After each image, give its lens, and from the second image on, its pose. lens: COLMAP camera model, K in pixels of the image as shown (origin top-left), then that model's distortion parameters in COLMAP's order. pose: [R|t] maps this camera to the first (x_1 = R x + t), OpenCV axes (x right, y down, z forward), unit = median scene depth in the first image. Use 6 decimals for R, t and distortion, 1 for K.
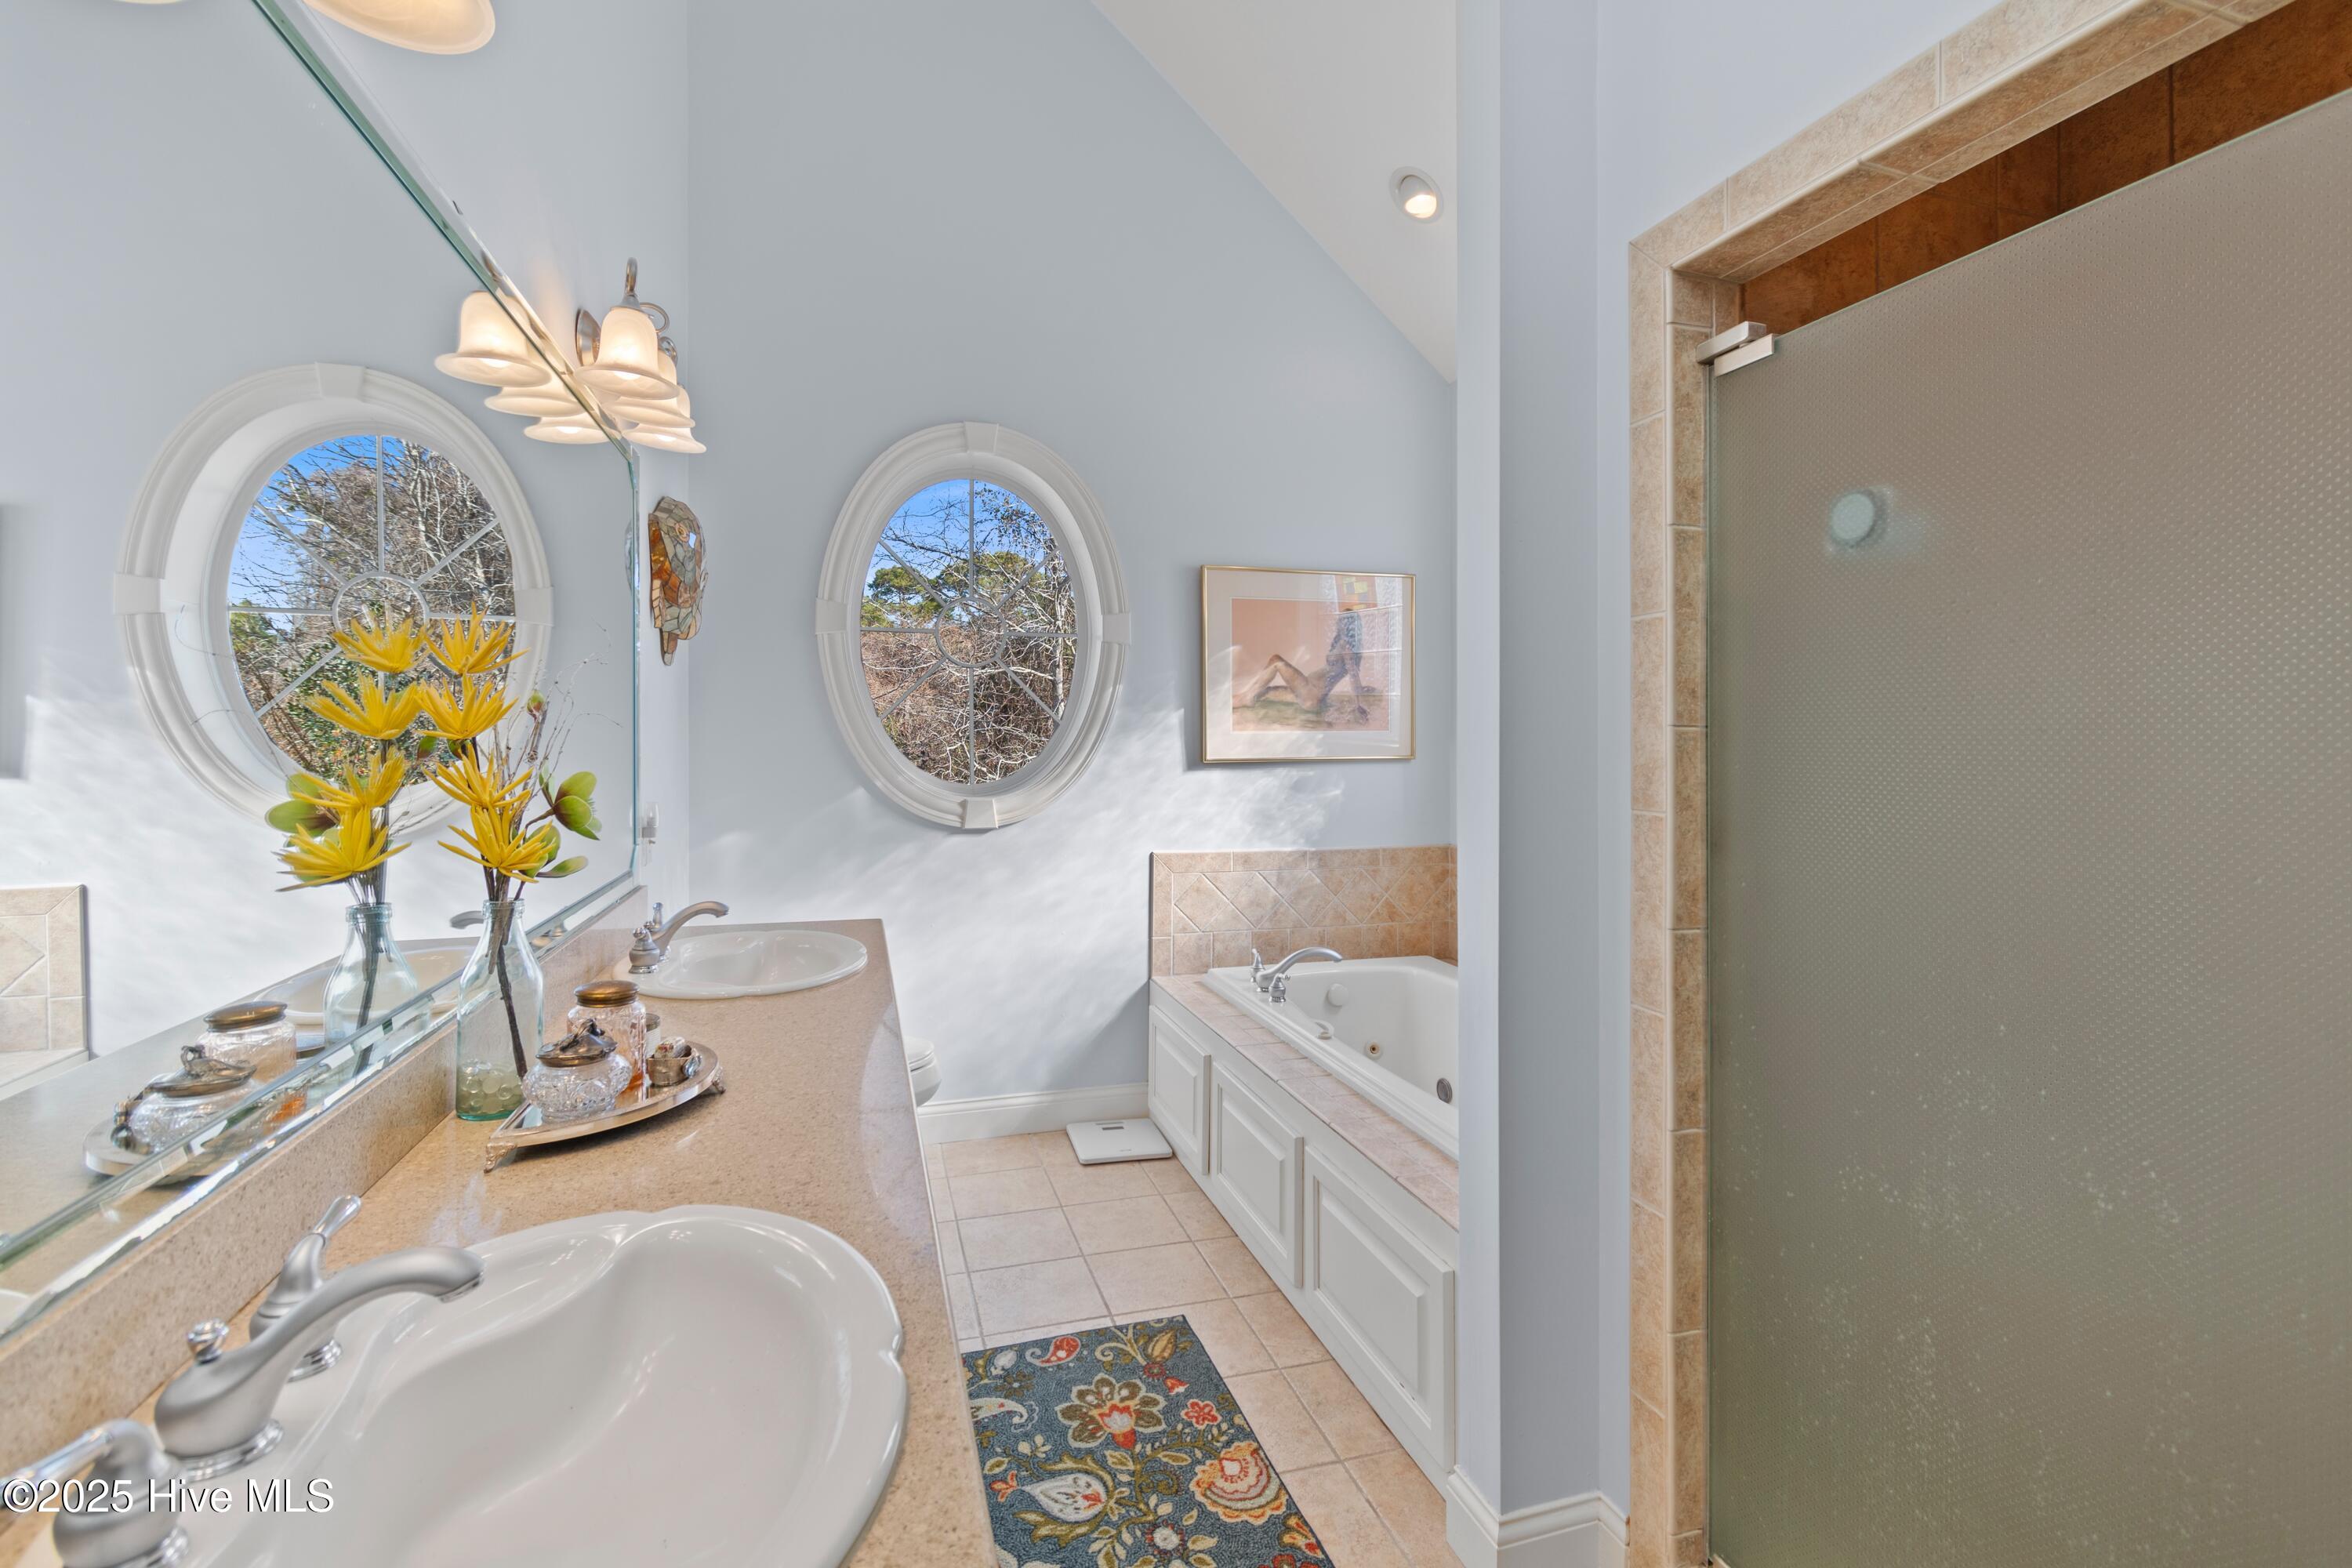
lens RADIAL K [[1047.1, 0, 1151.4], [0, 1047.1, 748.9], [0, 0, 1]] dist [0.002881, -0.001127]
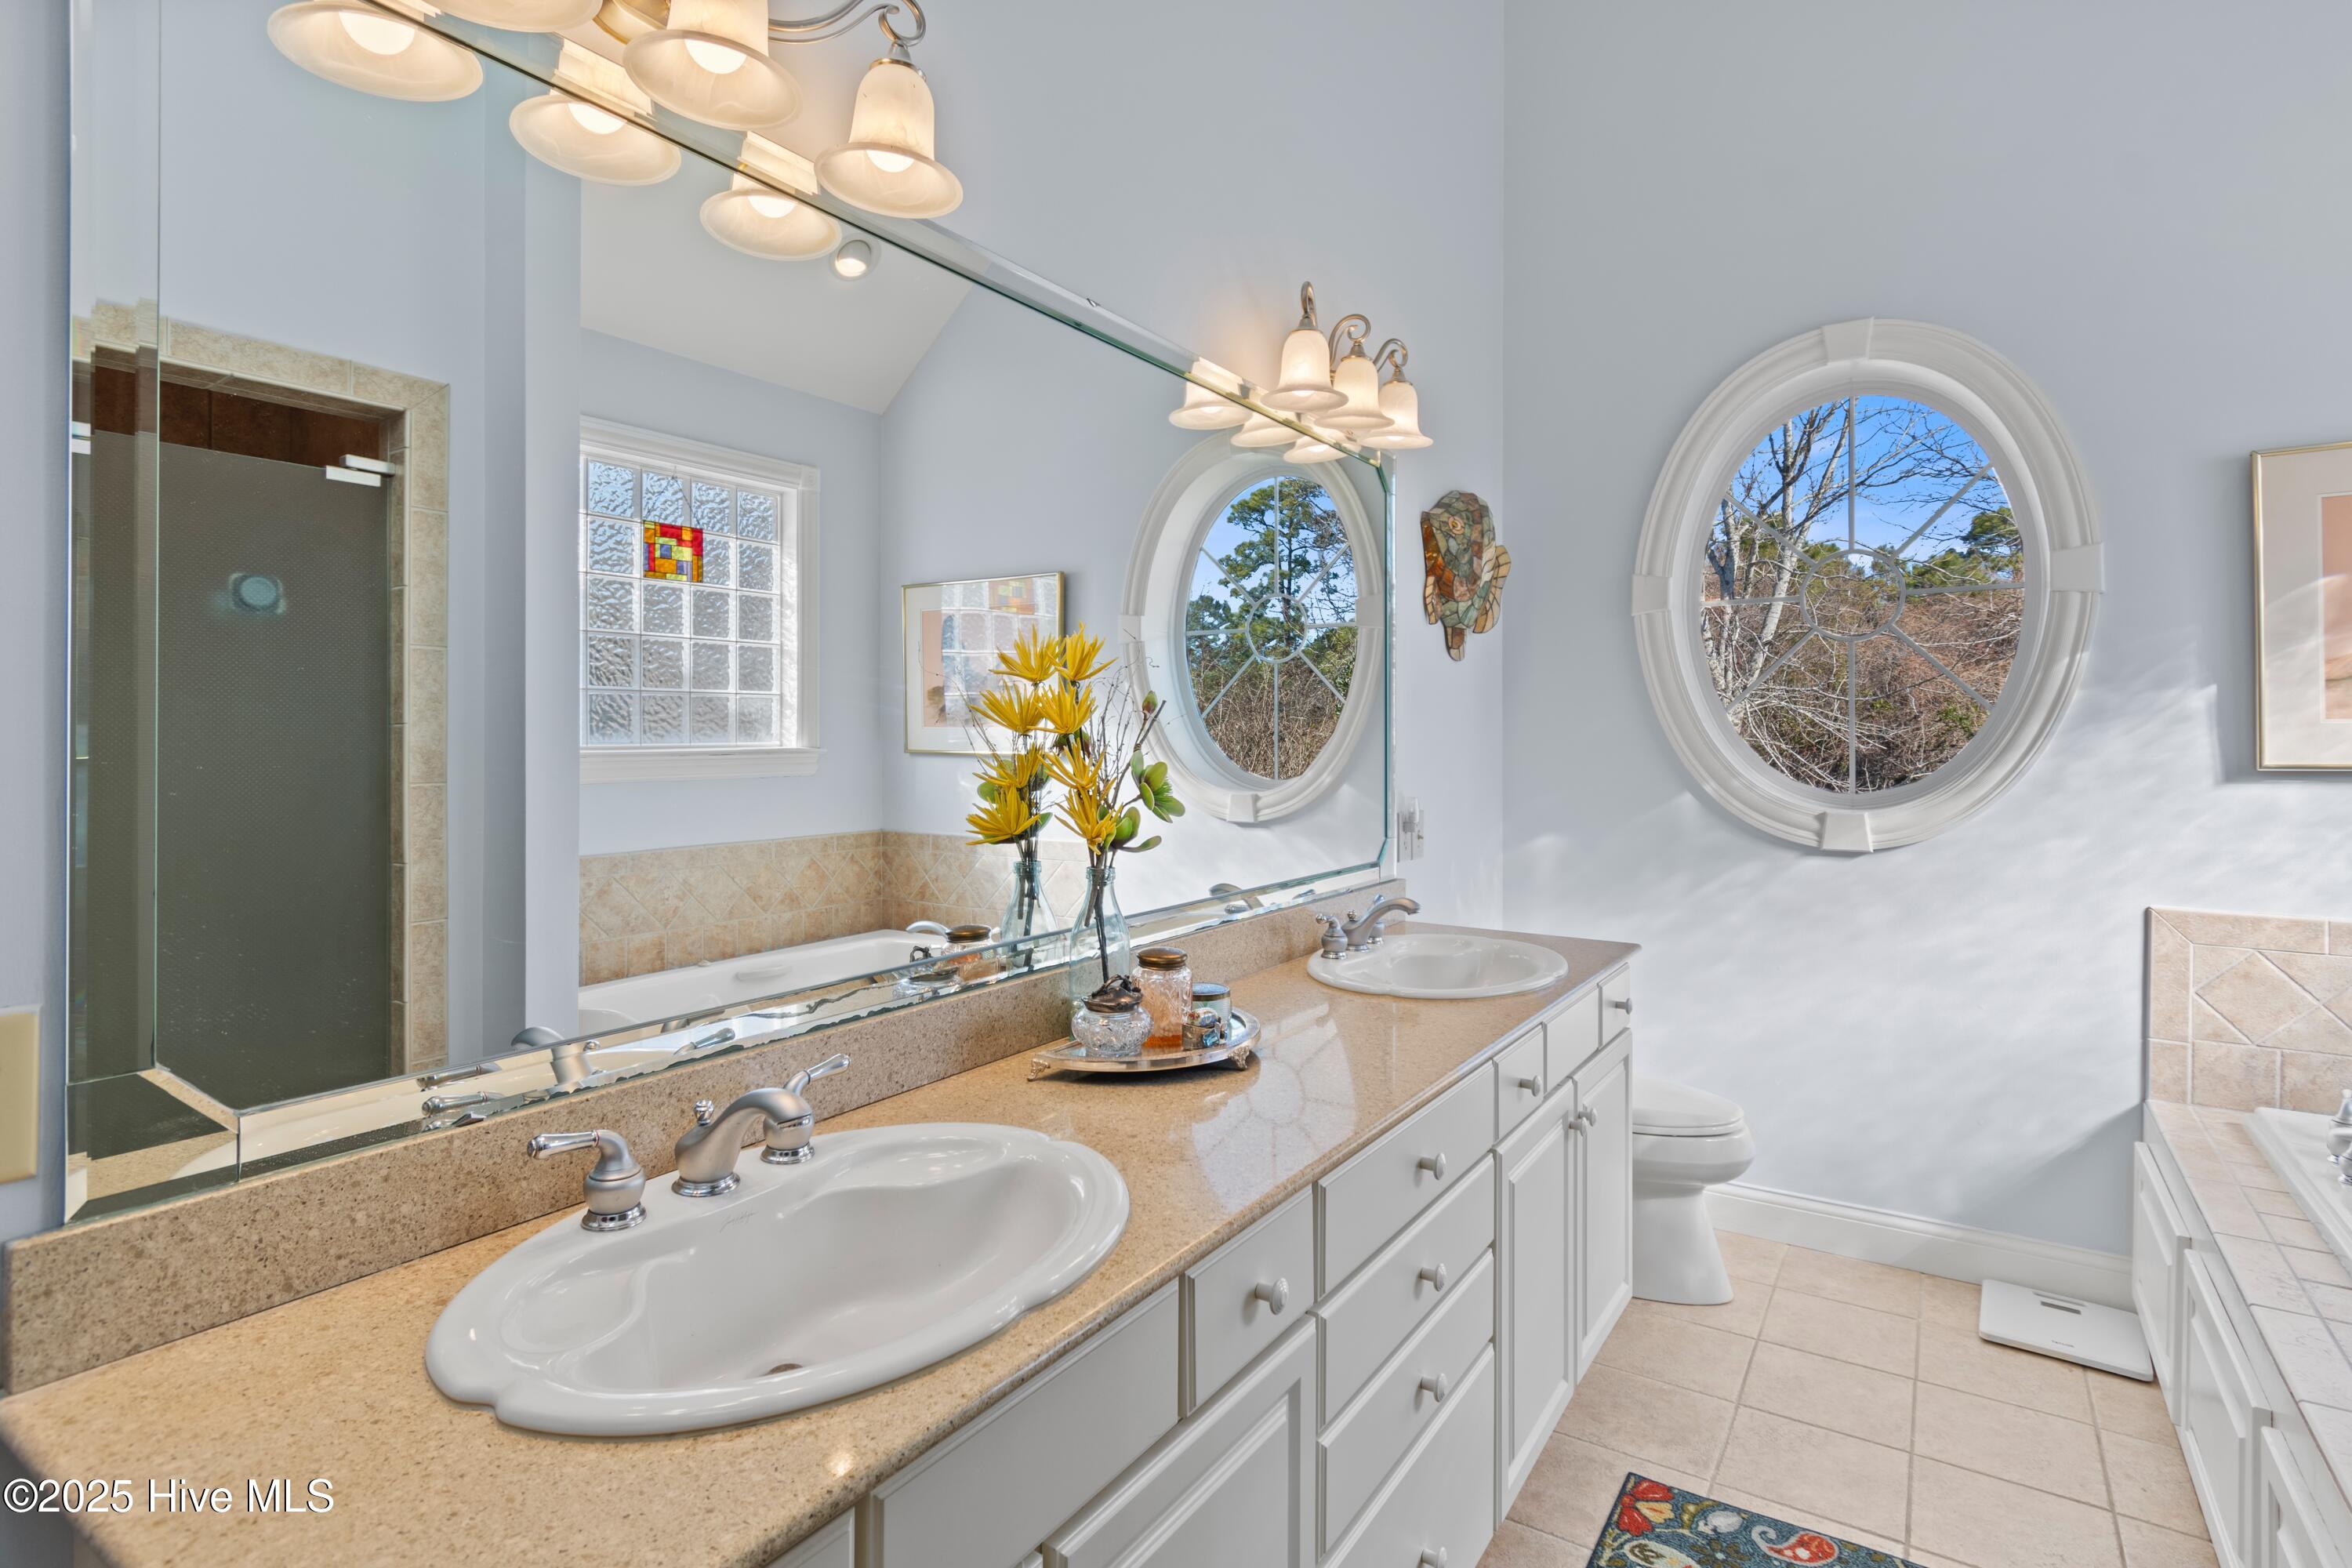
lens RADIAL K [[1149.1, 0, 1166.7], [0, 1149.1, 738.5], [0, 0, 1]] dist [-0.001881, -0.001697]
pose [[0.638633, -0.001488, -0.769510, 0.166461], [-0.004819, 0.999971, -0.005933, 0.001445], [0.769497, 0.007498, 0.638607, 0.080282]]
